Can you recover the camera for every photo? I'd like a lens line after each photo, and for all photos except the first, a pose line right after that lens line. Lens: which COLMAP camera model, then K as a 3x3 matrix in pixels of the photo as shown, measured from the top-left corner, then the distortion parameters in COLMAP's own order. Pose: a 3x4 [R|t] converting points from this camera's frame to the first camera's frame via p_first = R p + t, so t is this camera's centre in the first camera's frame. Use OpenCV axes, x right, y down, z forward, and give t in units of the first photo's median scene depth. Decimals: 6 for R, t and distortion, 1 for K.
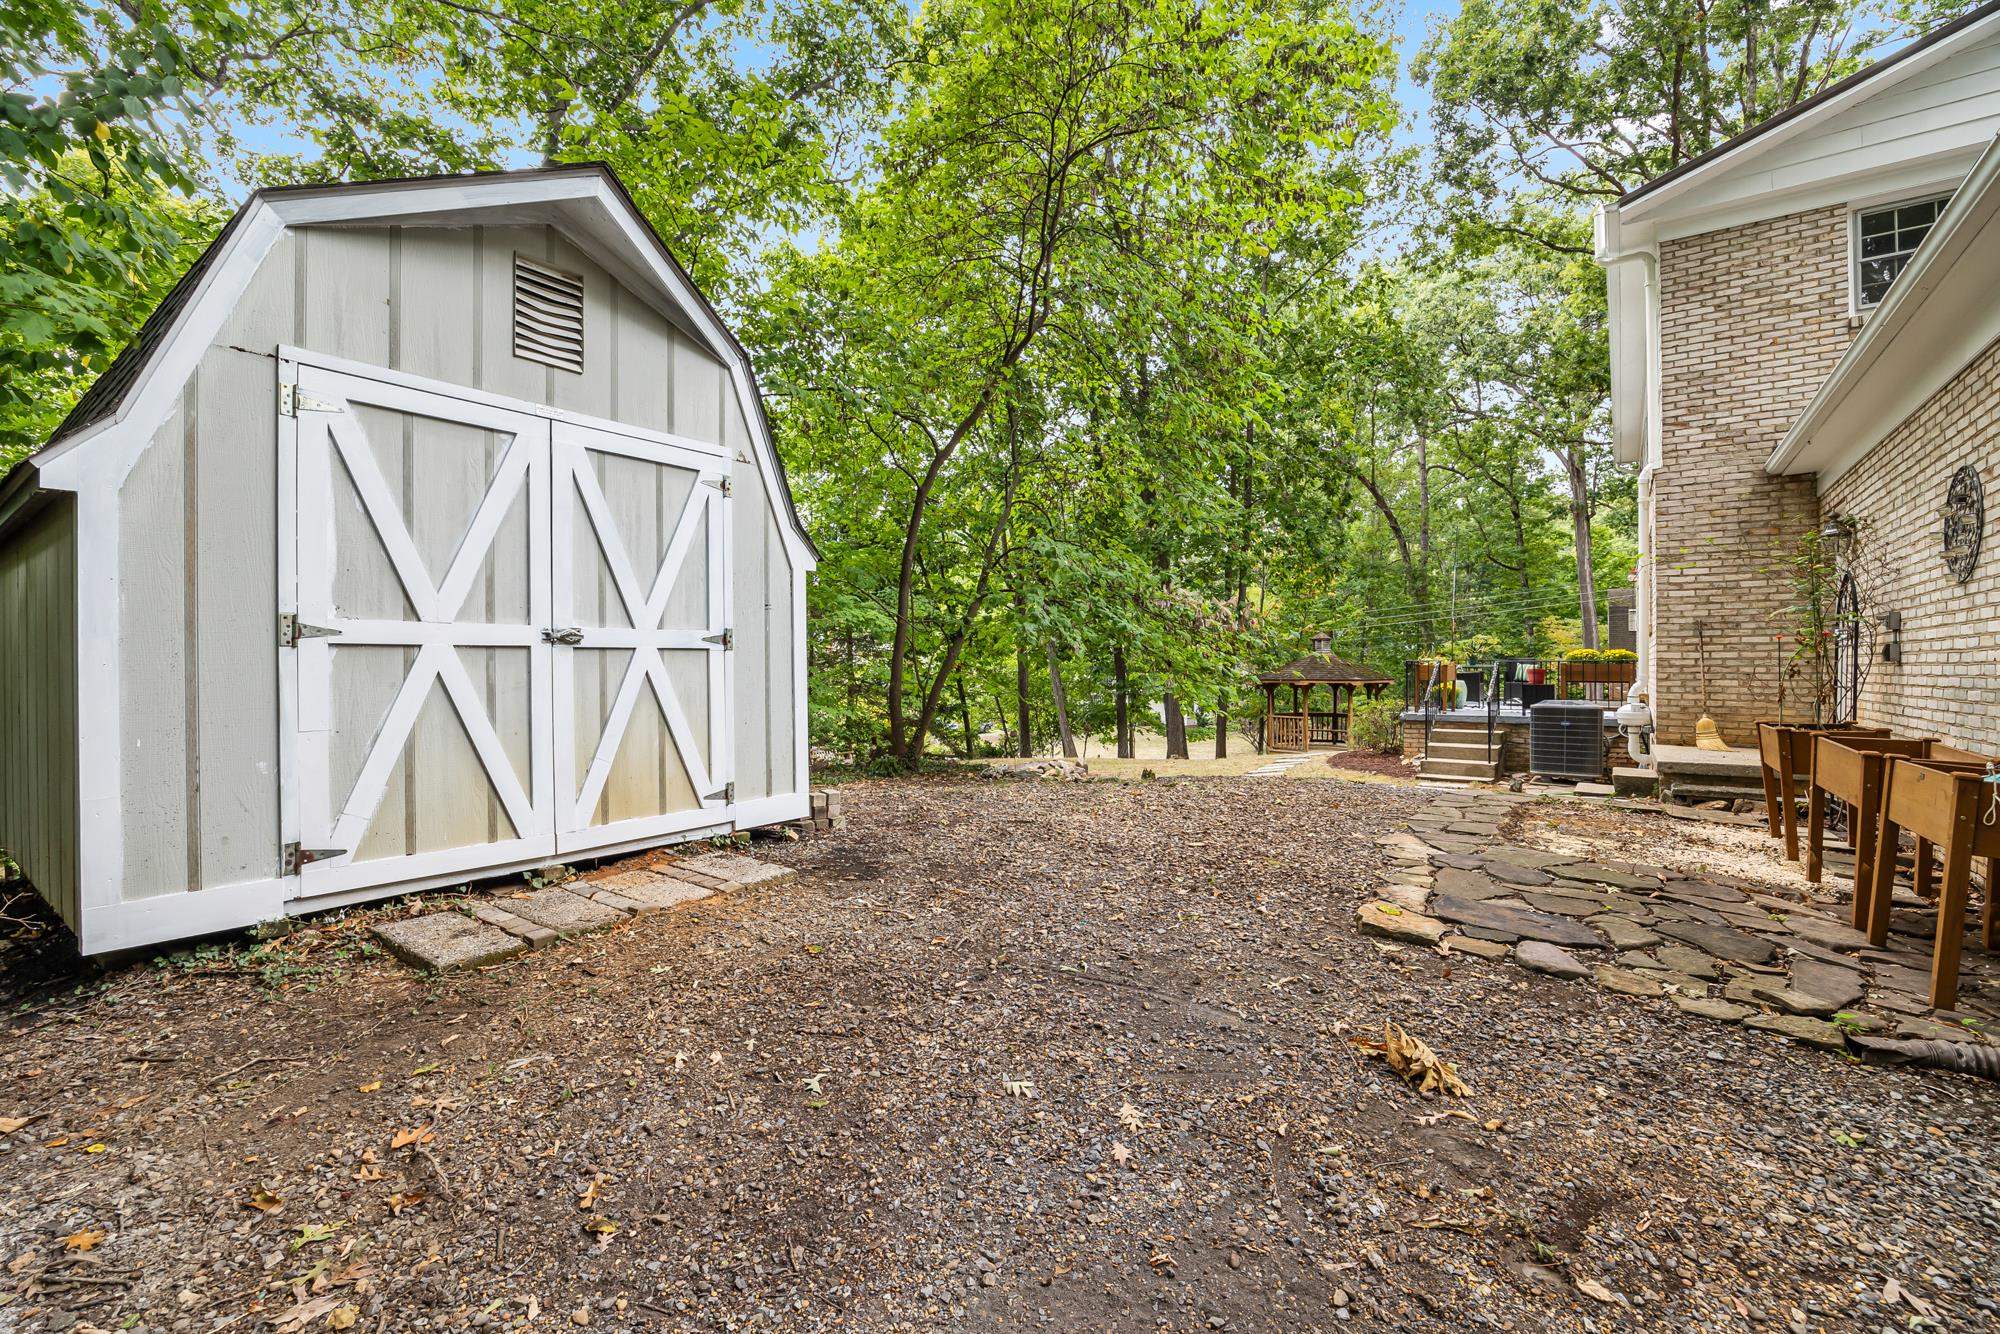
lens RADIAL K [[838.2, 0, 994.7], [0, 838.2, 653.6], [0, 0, 1]] dist [-0.021881, 0.000000]
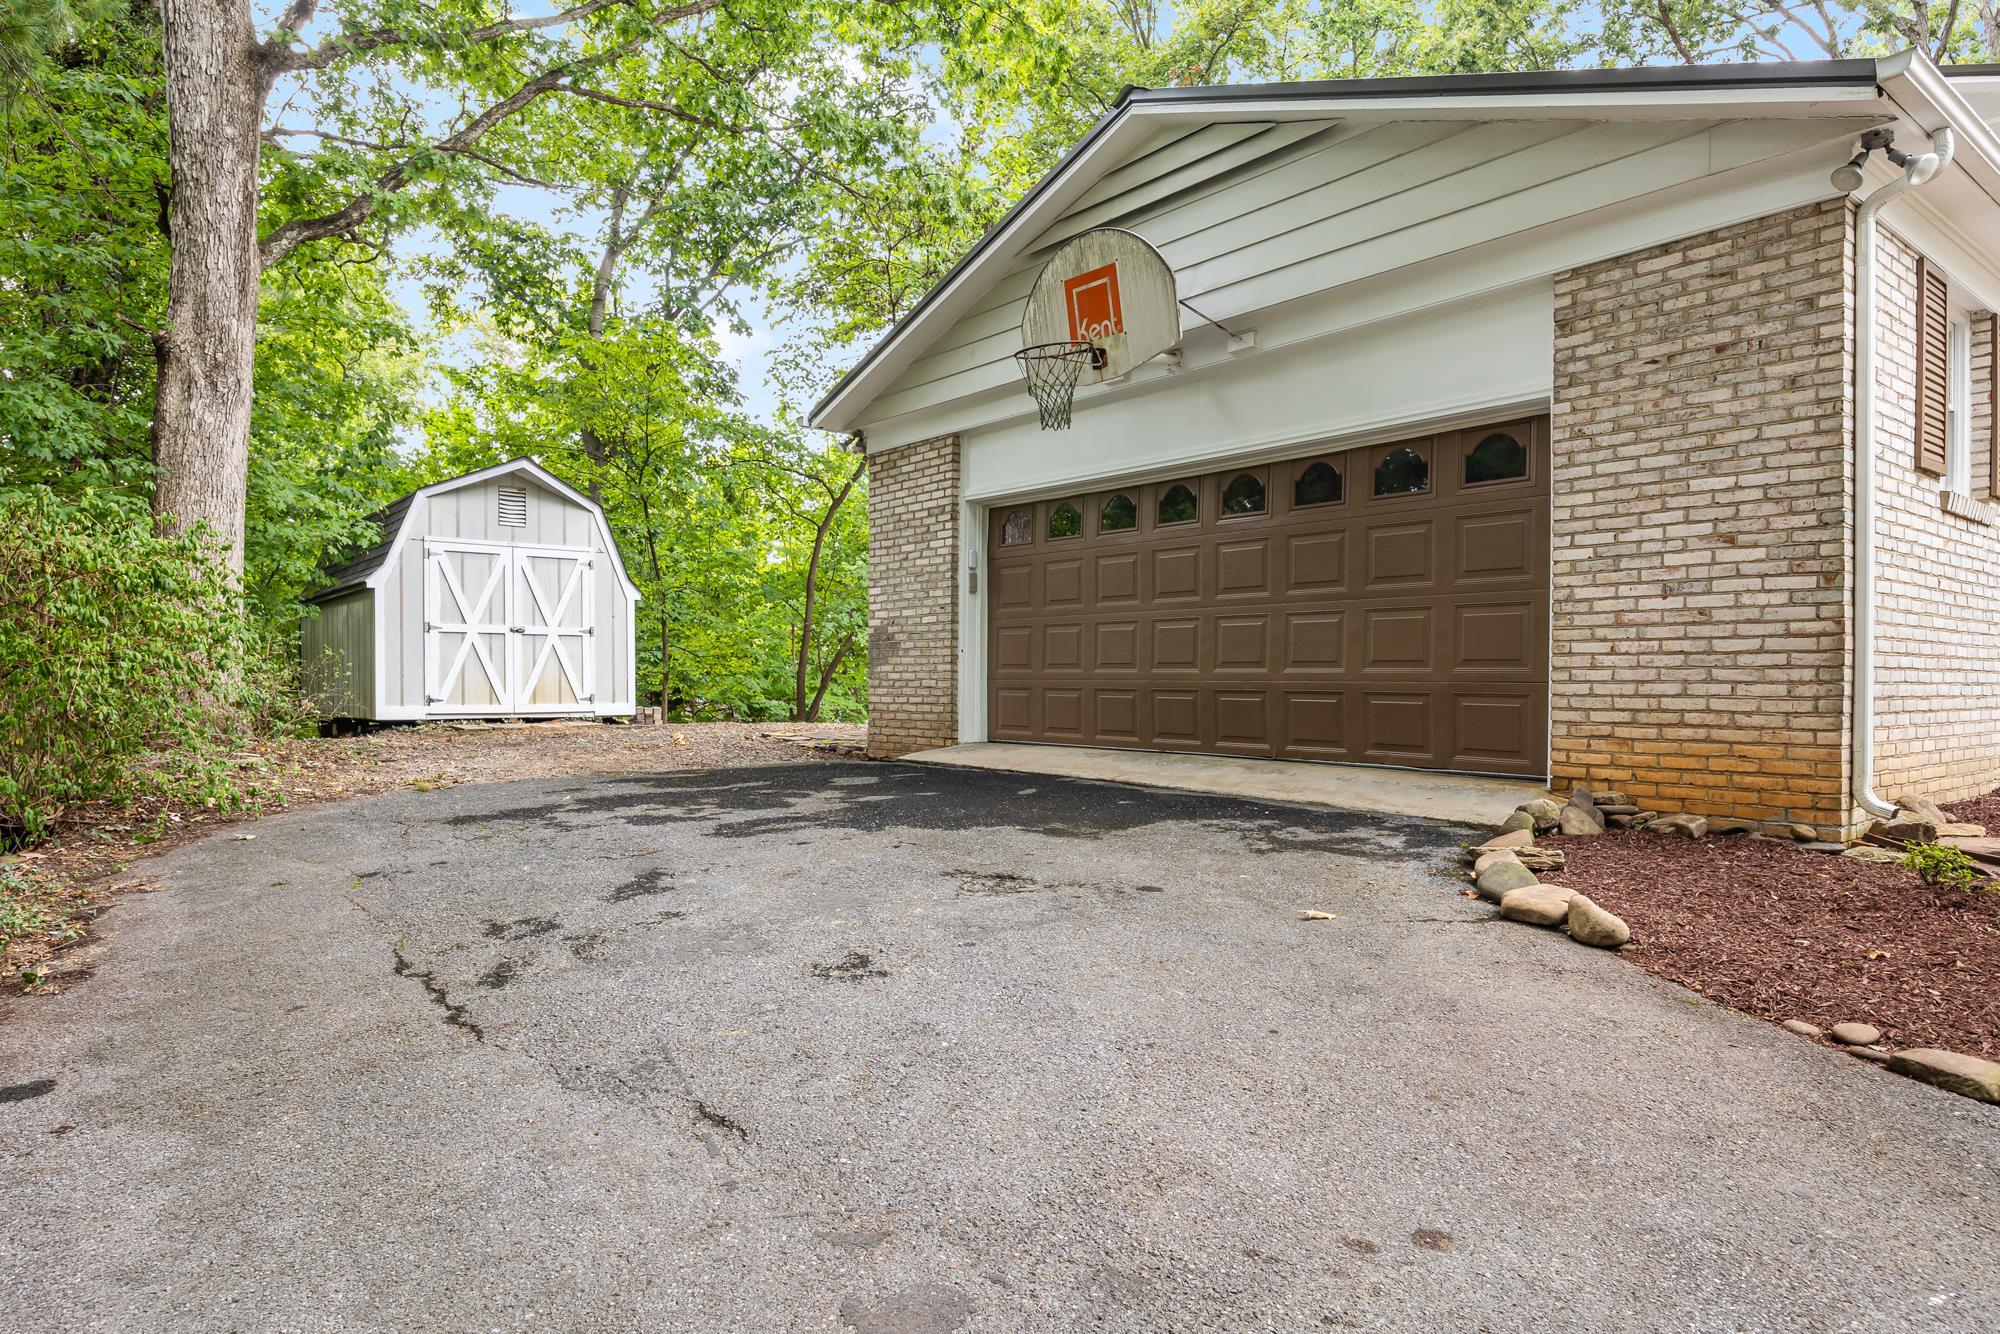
lens RADIAL K [[1202.0, 0, 1001.7], [0, 1202.0, 675.1], [0, 0, 1]] dist [-0.003171, -0.000250]
pose [[0.971575, 0.002665, -0.236716, 0.726706], [-0.002157, 0.999995, 0.002407, 0.043073], [0.236721, -0.001828, 0.971576, -0.904326]]
